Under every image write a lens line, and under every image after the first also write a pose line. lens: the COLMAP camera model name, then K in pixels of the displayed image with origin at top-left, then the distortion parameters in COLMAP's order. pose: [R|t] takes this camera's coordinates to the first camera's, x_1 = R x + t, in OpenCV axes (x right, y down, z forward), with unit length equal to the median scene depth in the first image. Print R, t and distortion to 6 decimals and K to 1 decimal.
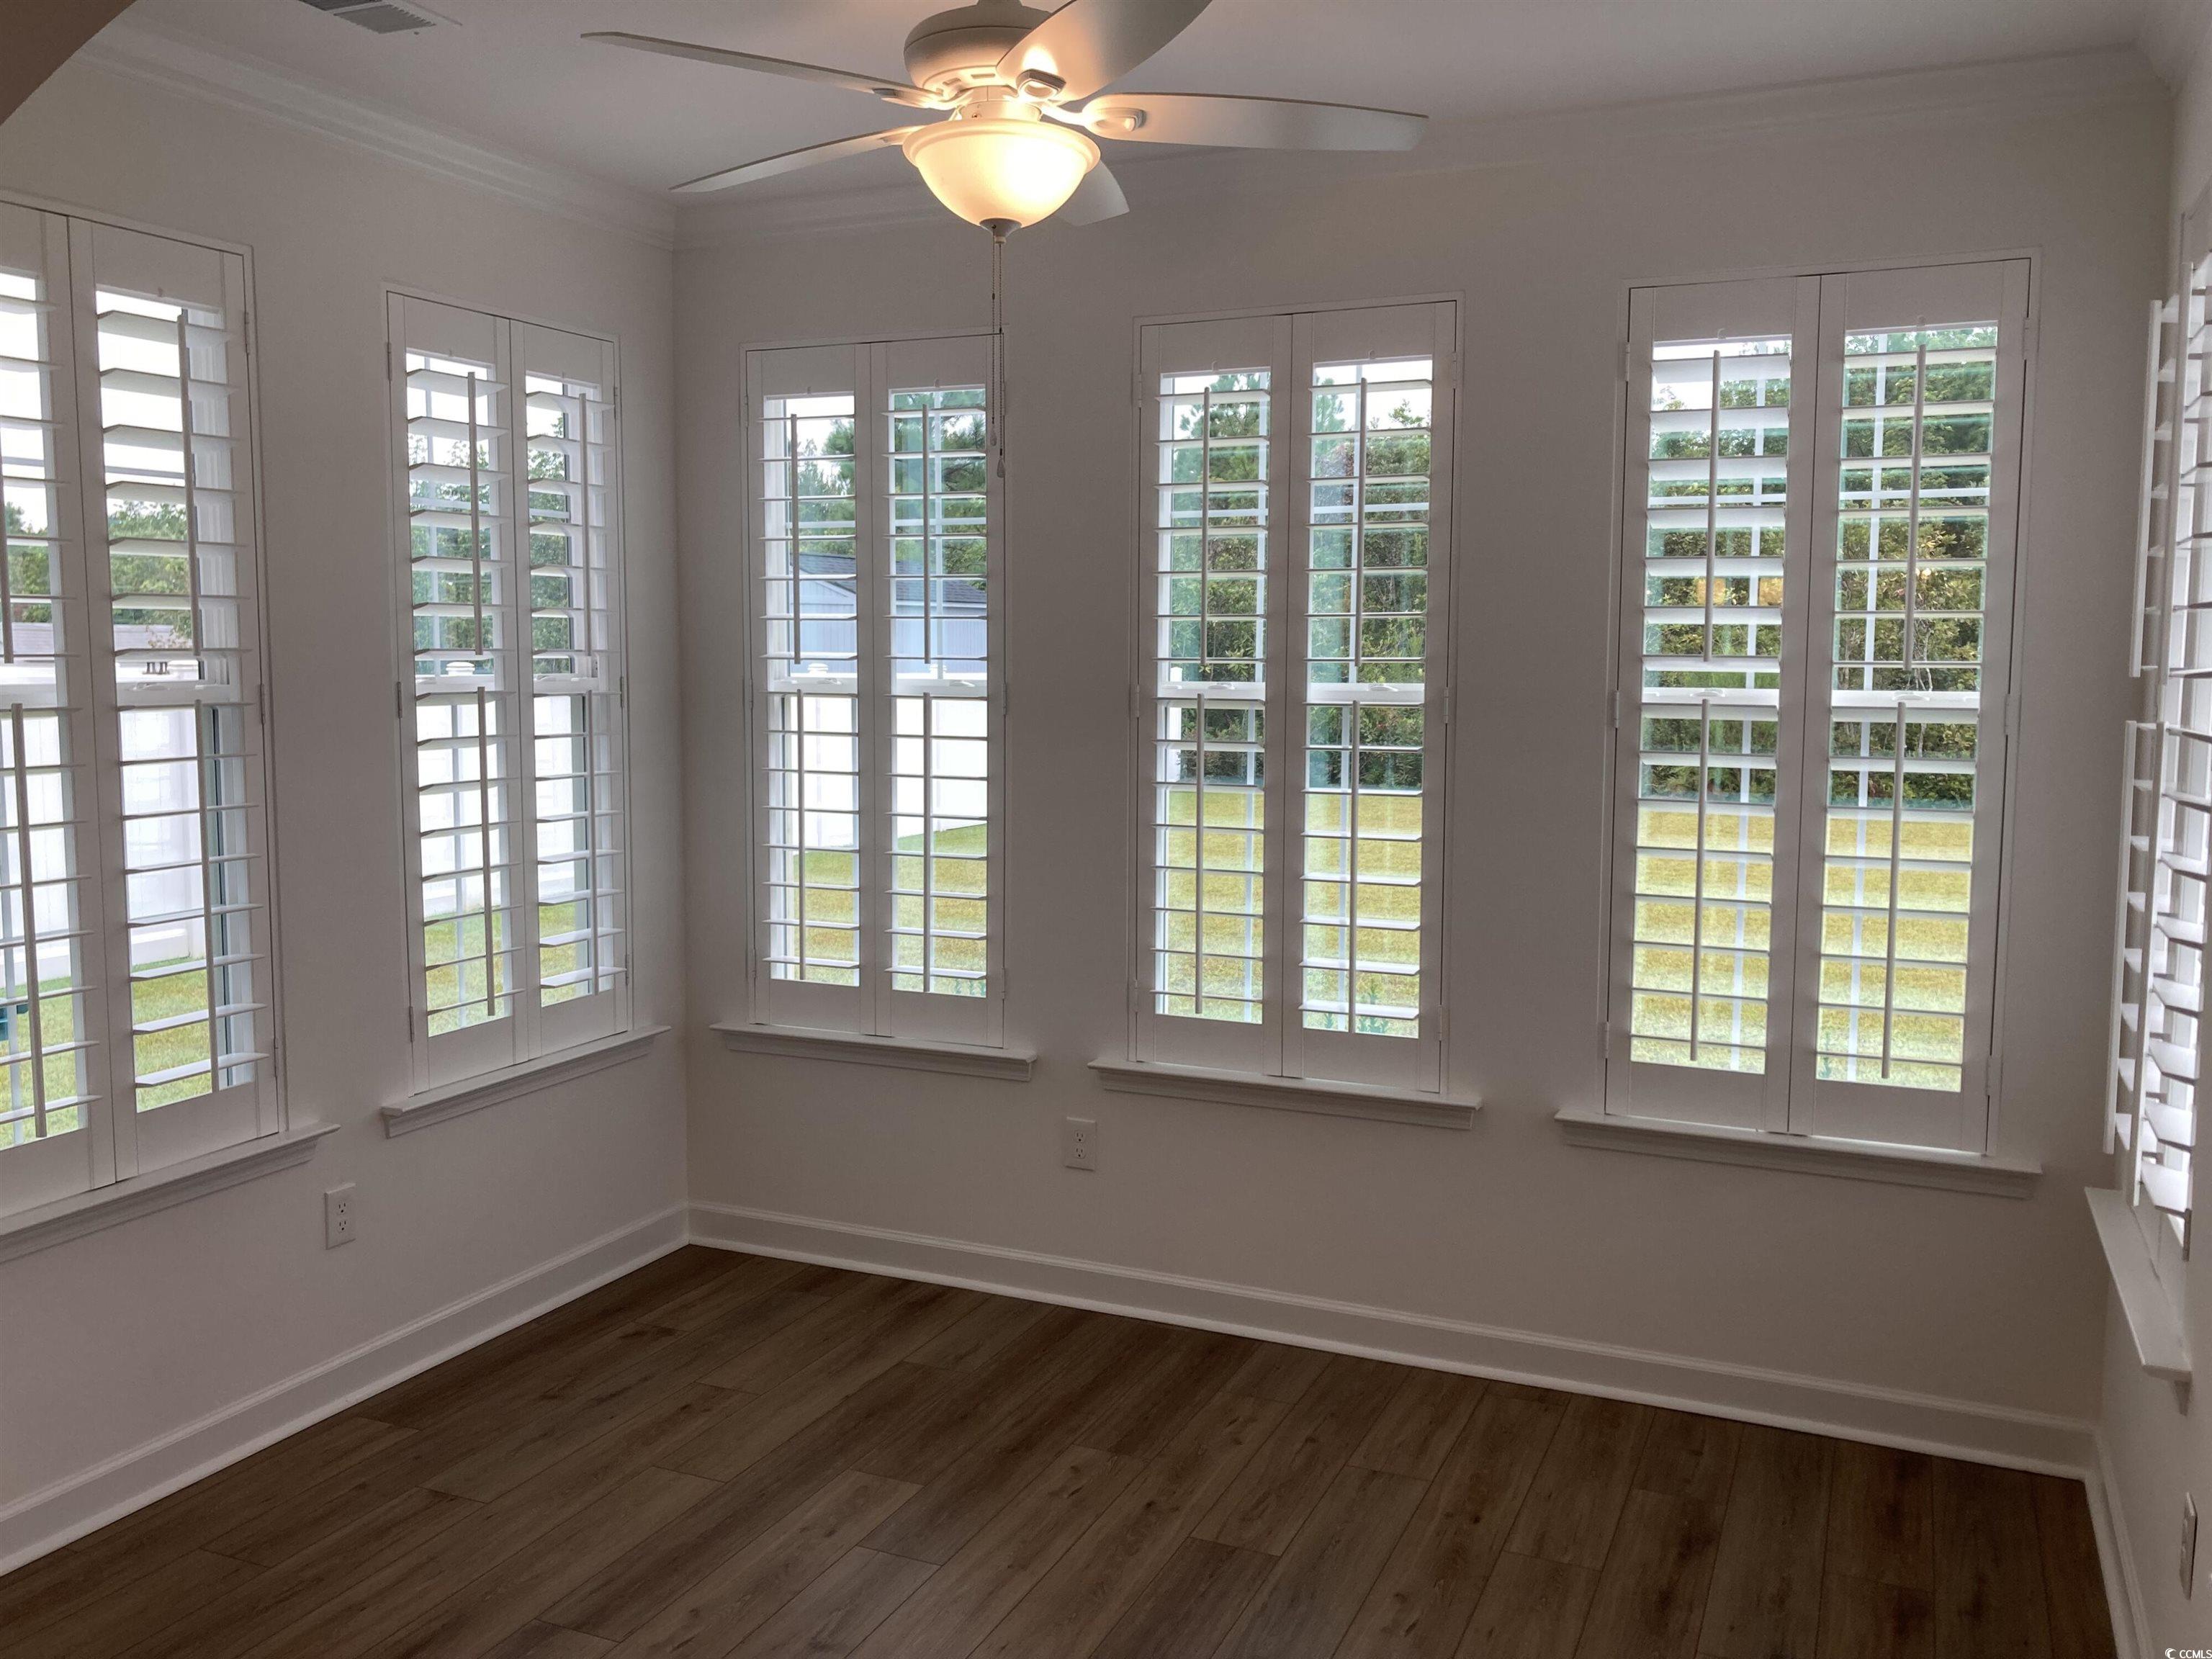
lens RADIAL K [[1803.0, 0, 1106.8], [0, 1803.0, 810.5], [0, 0, 1]] dist [0.054356, -0.051243]
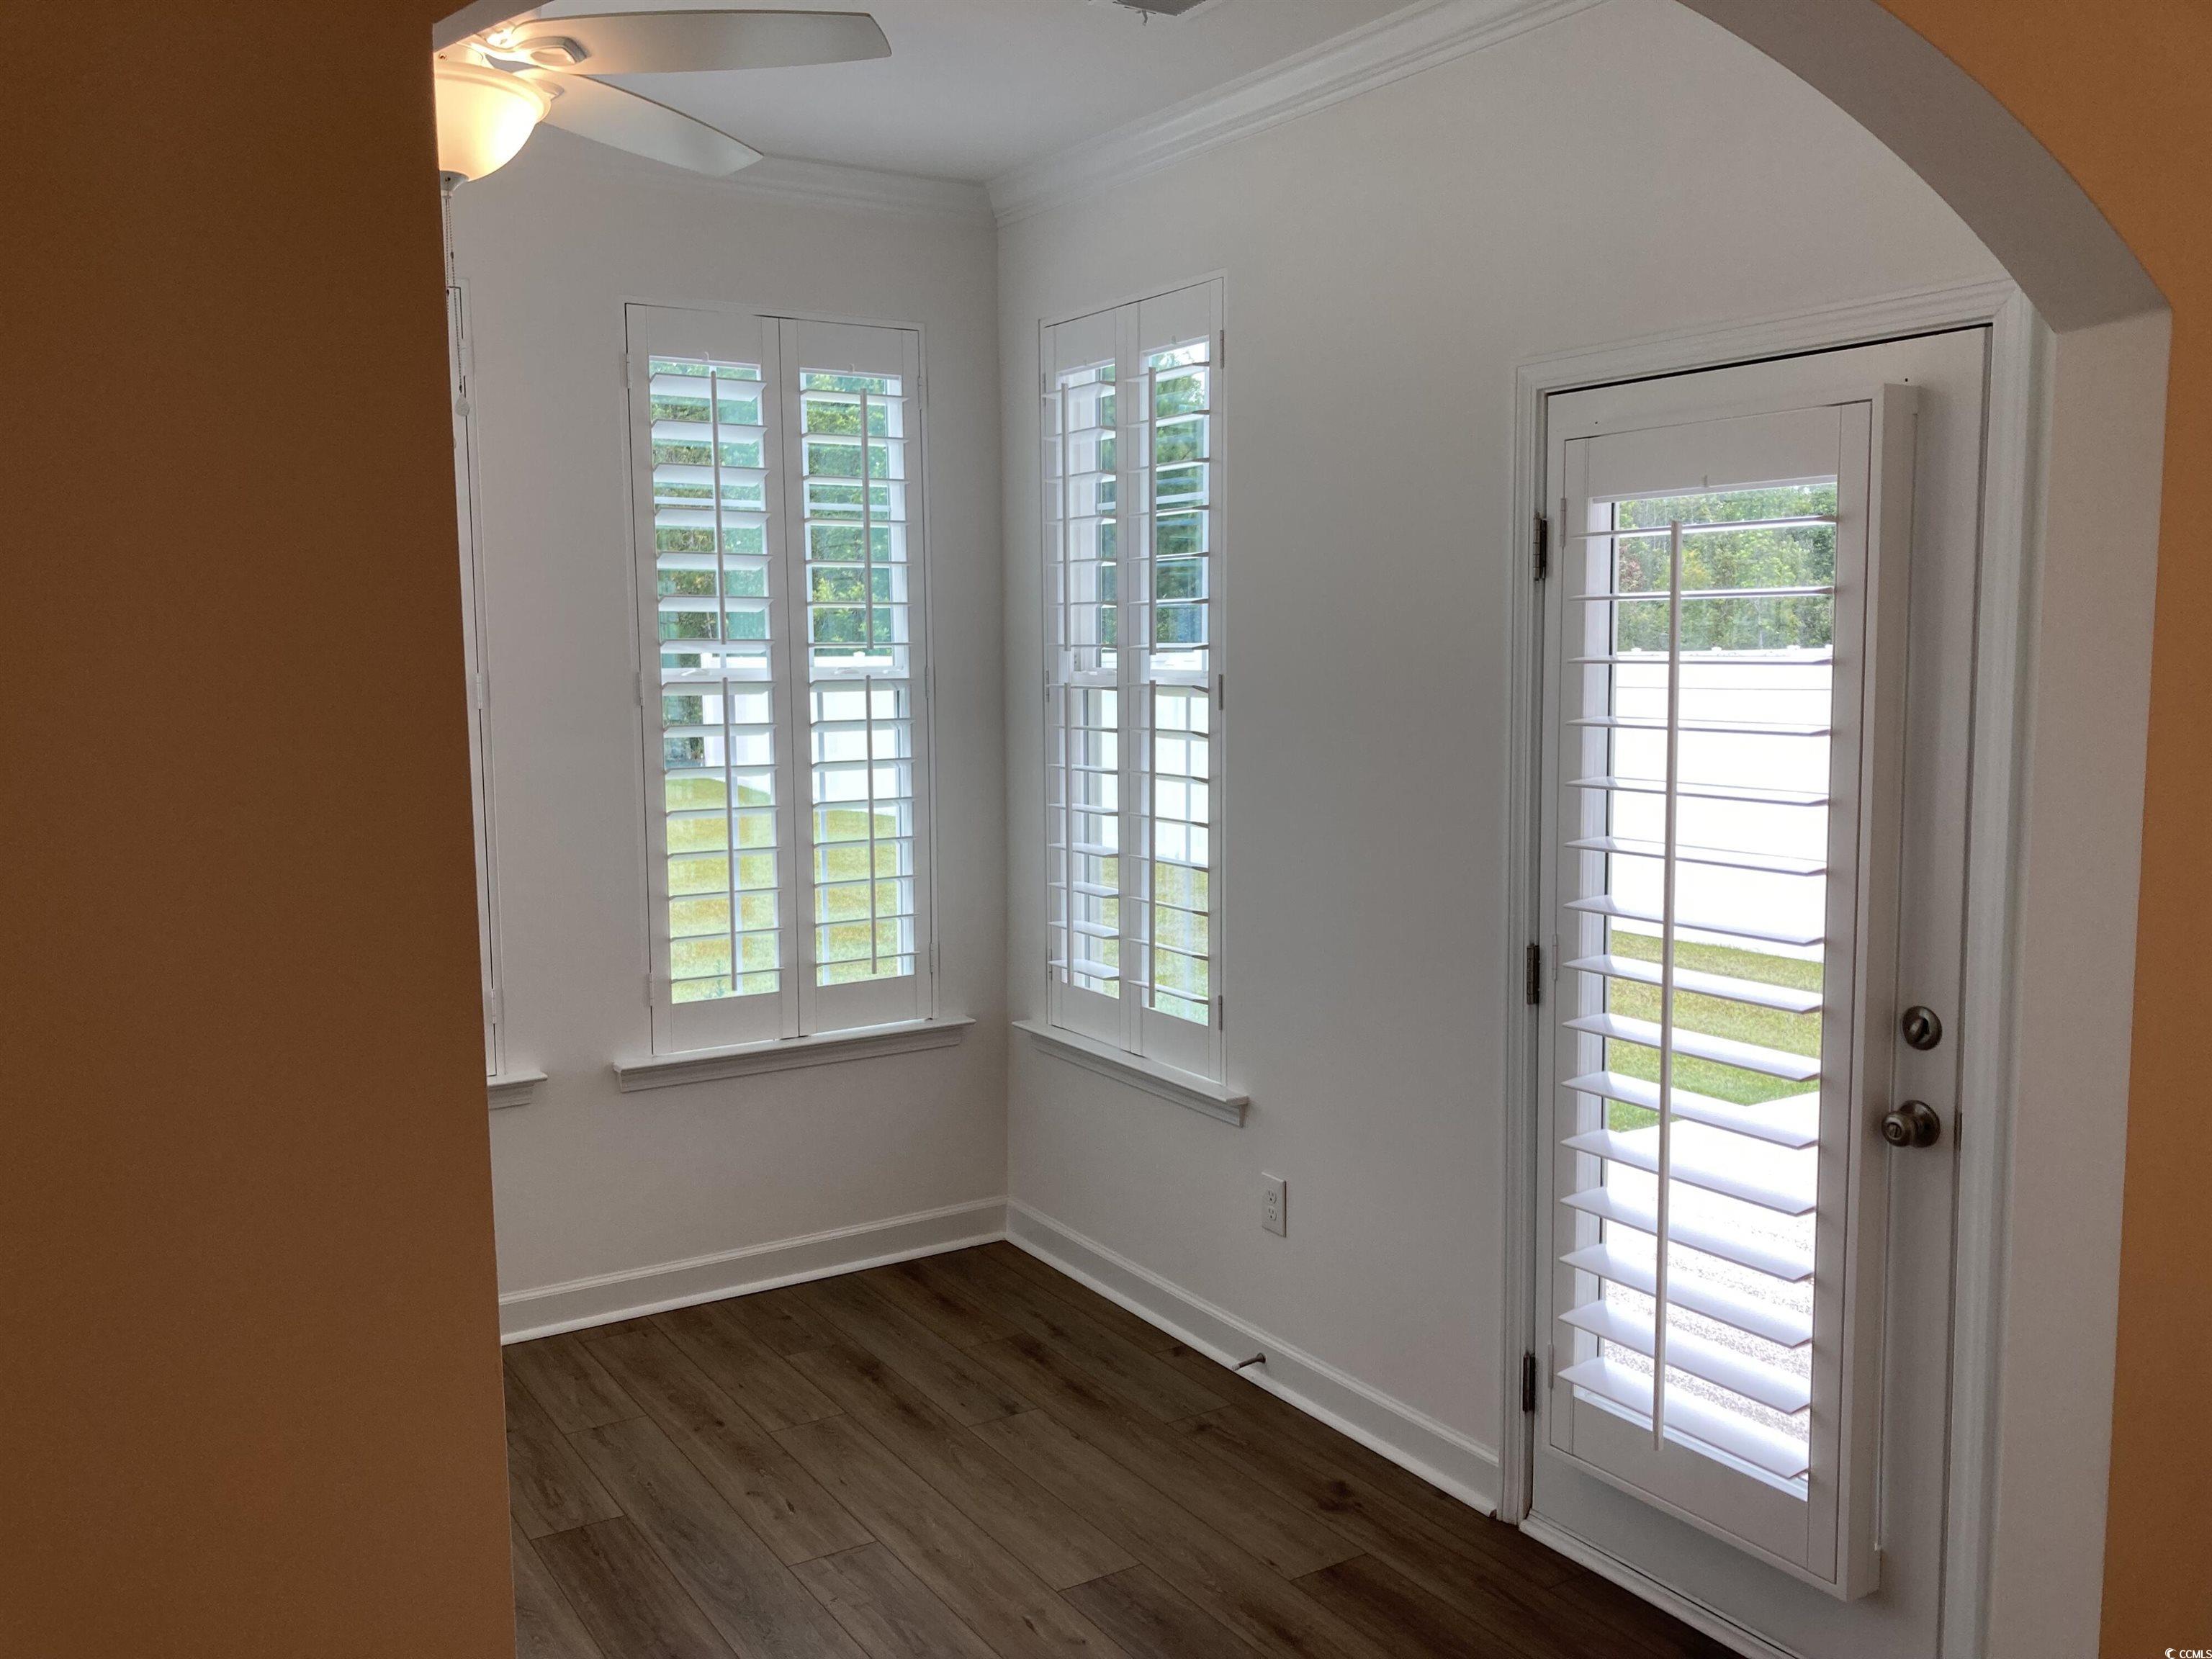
lens RADIAL K [[1803.0, 0, 1114.2], [0, 1803.0, 824.6], [0, 0, 1]] dist [0.054356, -0.051243]
pose [[0.553579, -0.093552, 0.827525, -0.514316], [0.075641, 0.995211, 0.061909, -0.021591], [-0.829354, 0.028324, 0.558005, 0.164374]]
